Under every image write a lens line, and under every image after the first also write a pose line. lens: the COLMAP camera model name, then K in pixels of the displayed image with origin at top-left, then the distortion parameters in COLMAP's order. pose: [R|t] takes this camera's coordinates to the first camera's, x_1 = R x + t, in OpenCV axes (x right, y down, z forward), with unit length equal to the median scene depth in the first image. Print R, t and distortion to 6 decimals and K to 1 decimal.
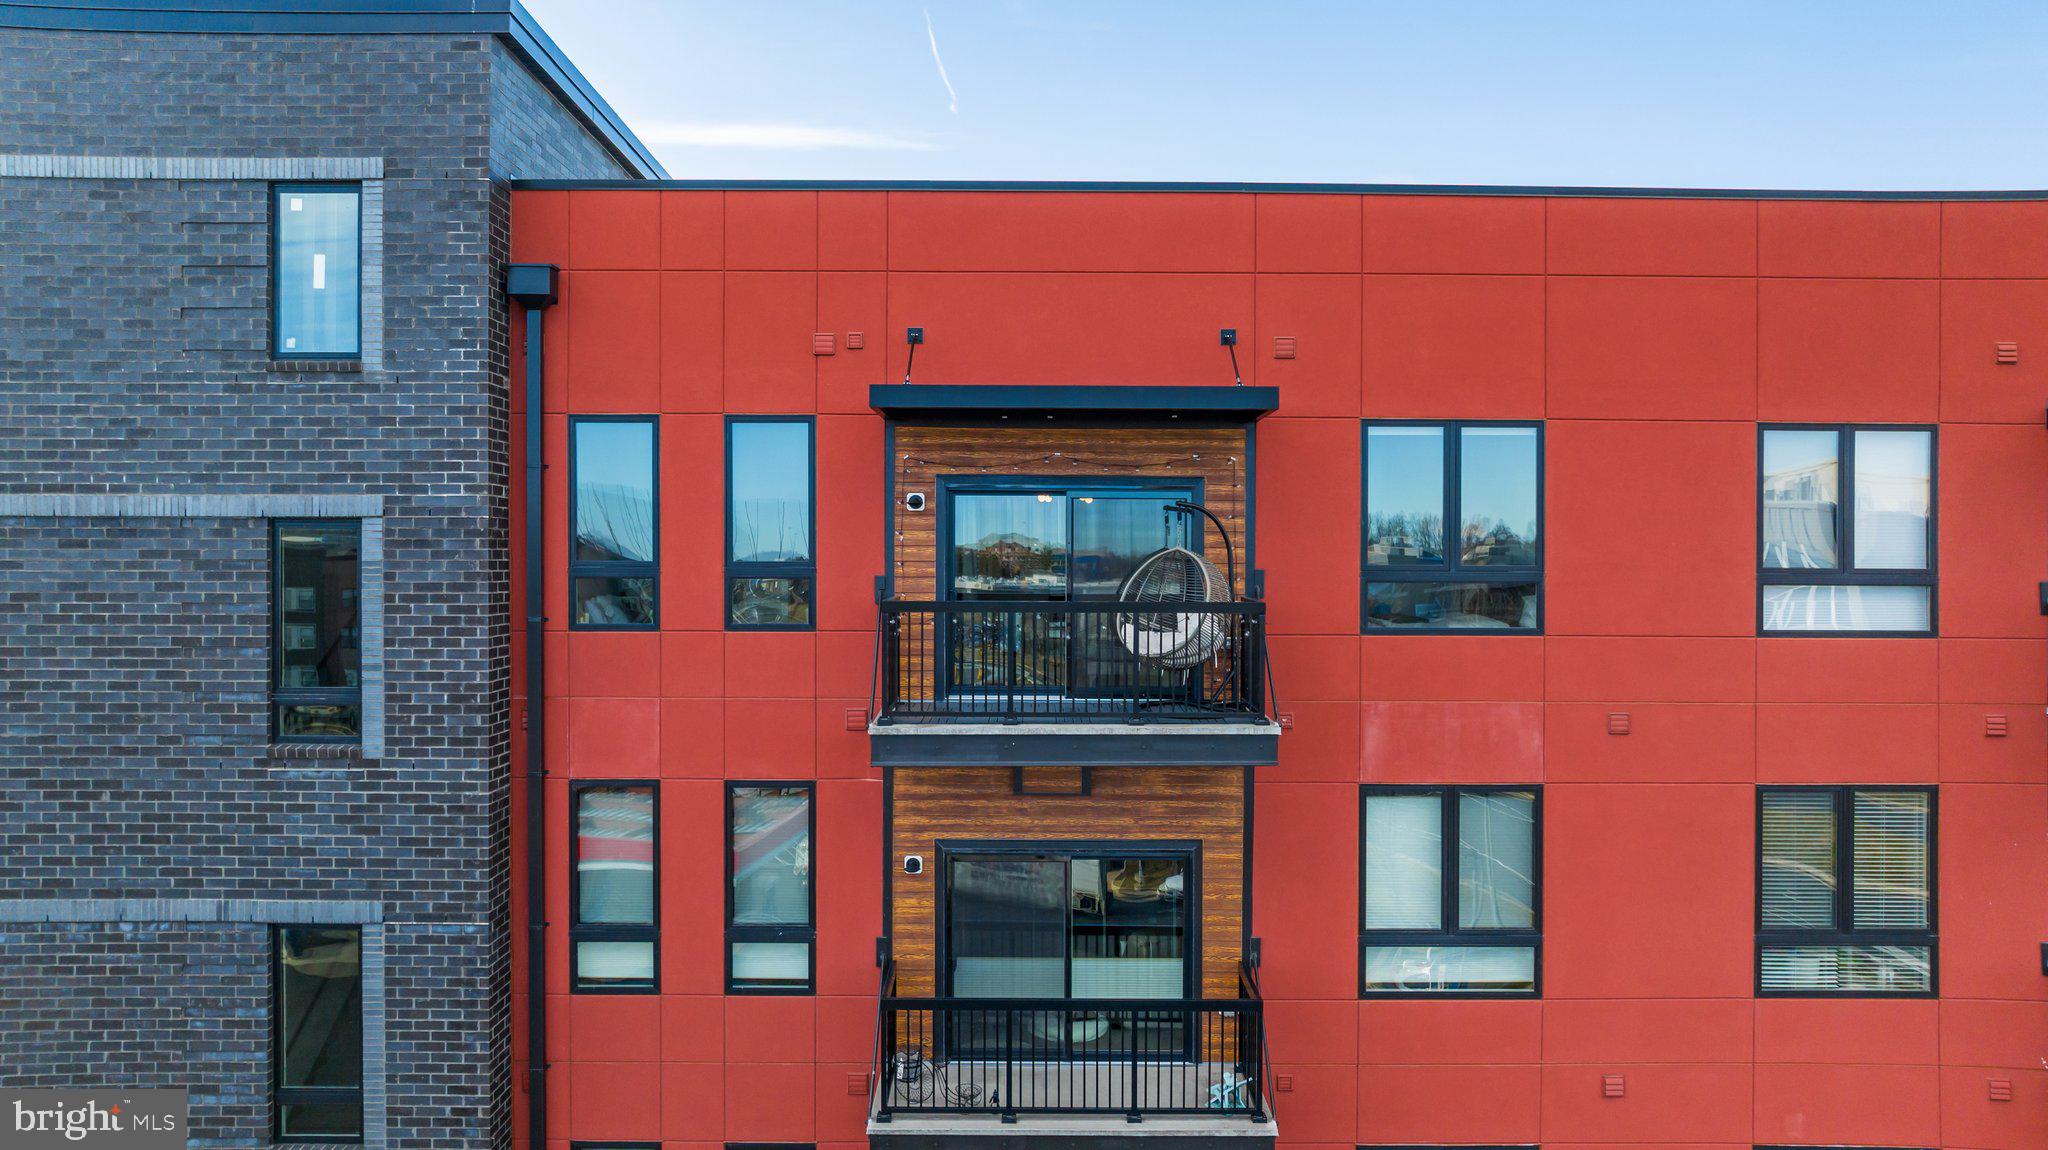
lens RADIAL K [[1477.5, 0, 1024.0], [0, 1477.5, 575.0], [0, 0, 1]] dist [-0.011216, -0.004815]
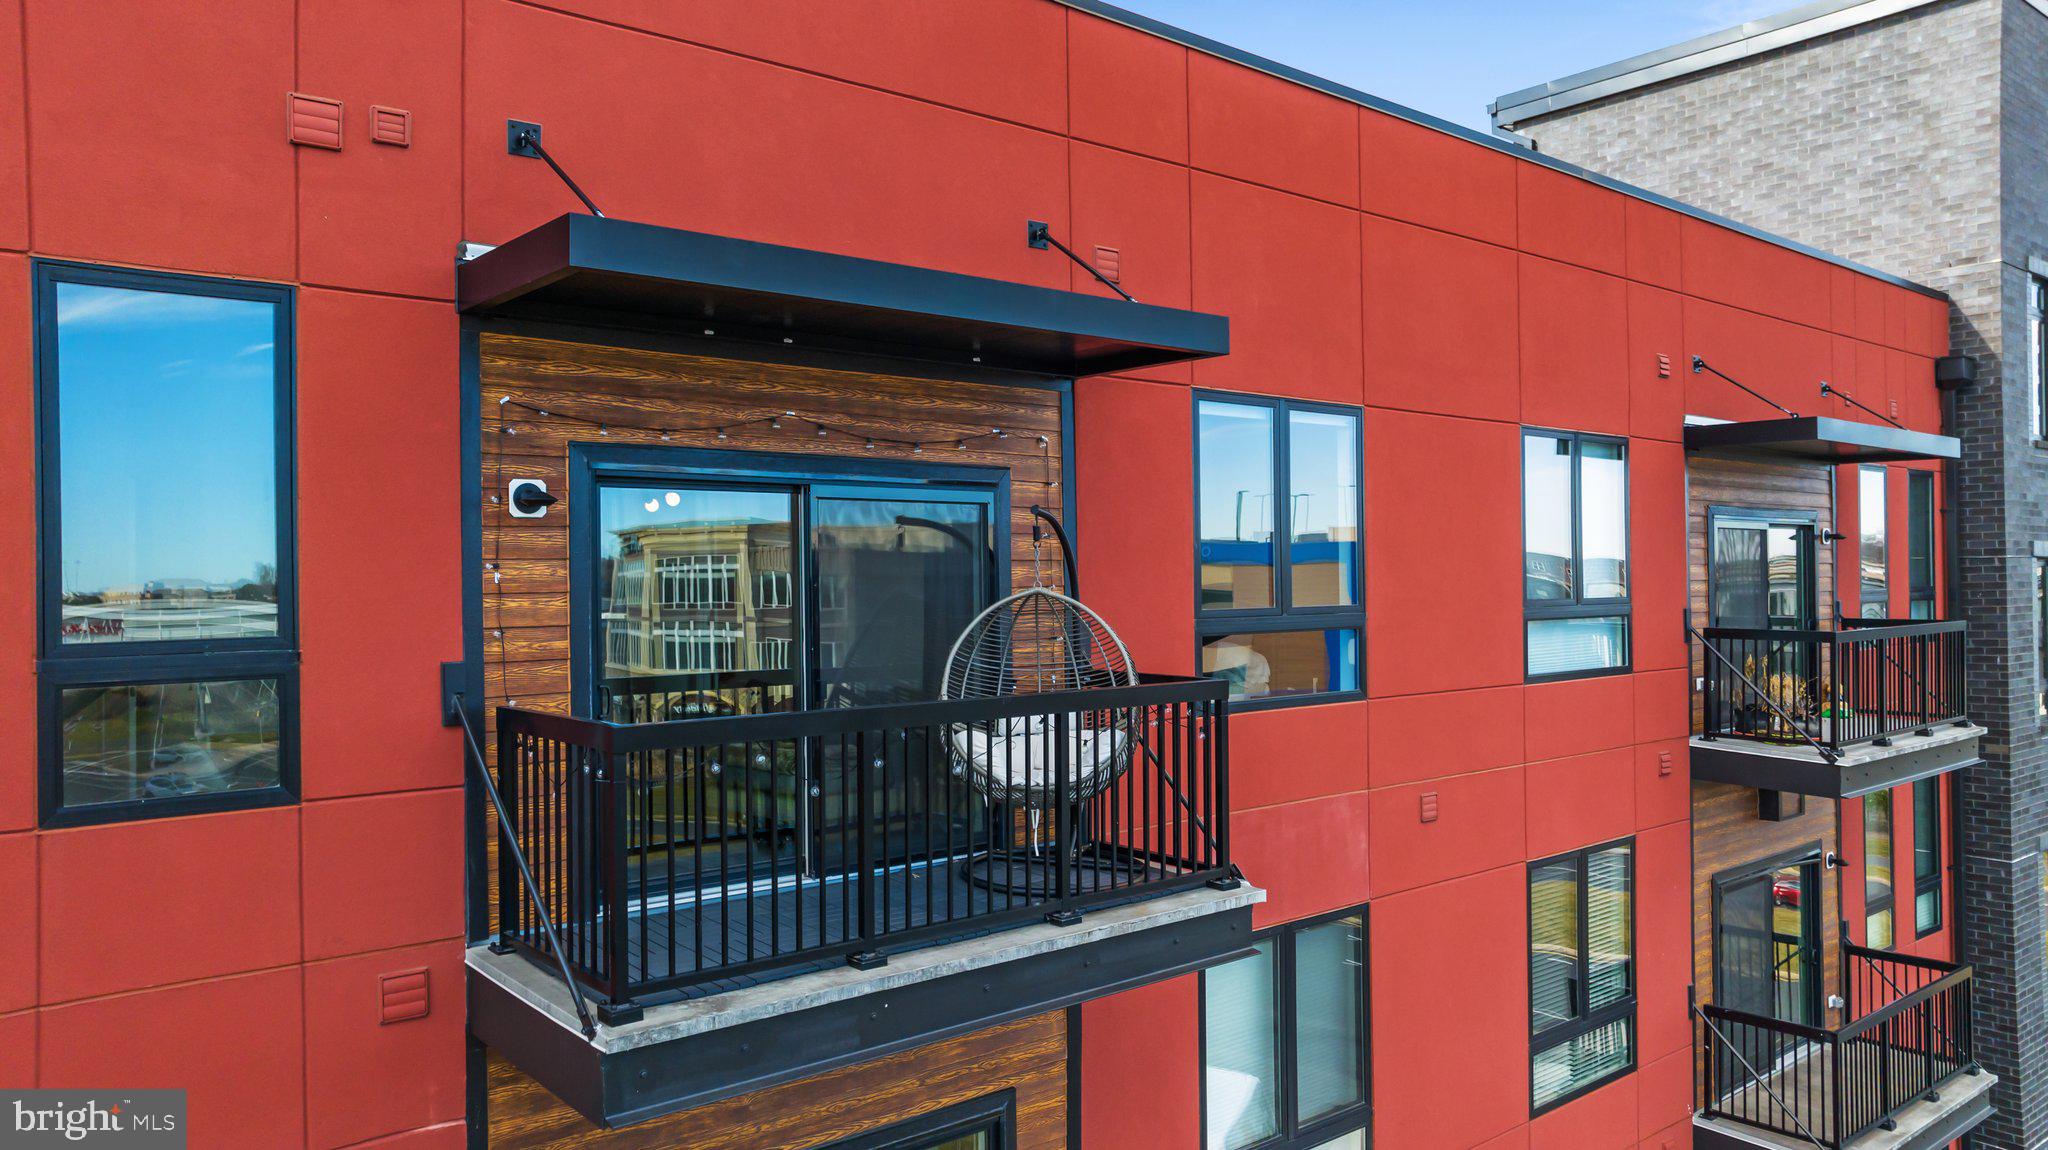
lens RADIAL K [[1477.5, 0, 1024.0], [0, 1477.5, 575.0], [0, 0, 1]] dist [-0.011216, -0.004815]
pose [[0.763616, -0.010414, 0.645587, -0.252953], [0.028535, 0.999437, -0.017630, -0.012981], [-0.645040, 0.031884, 0.763483, 0.548172]]
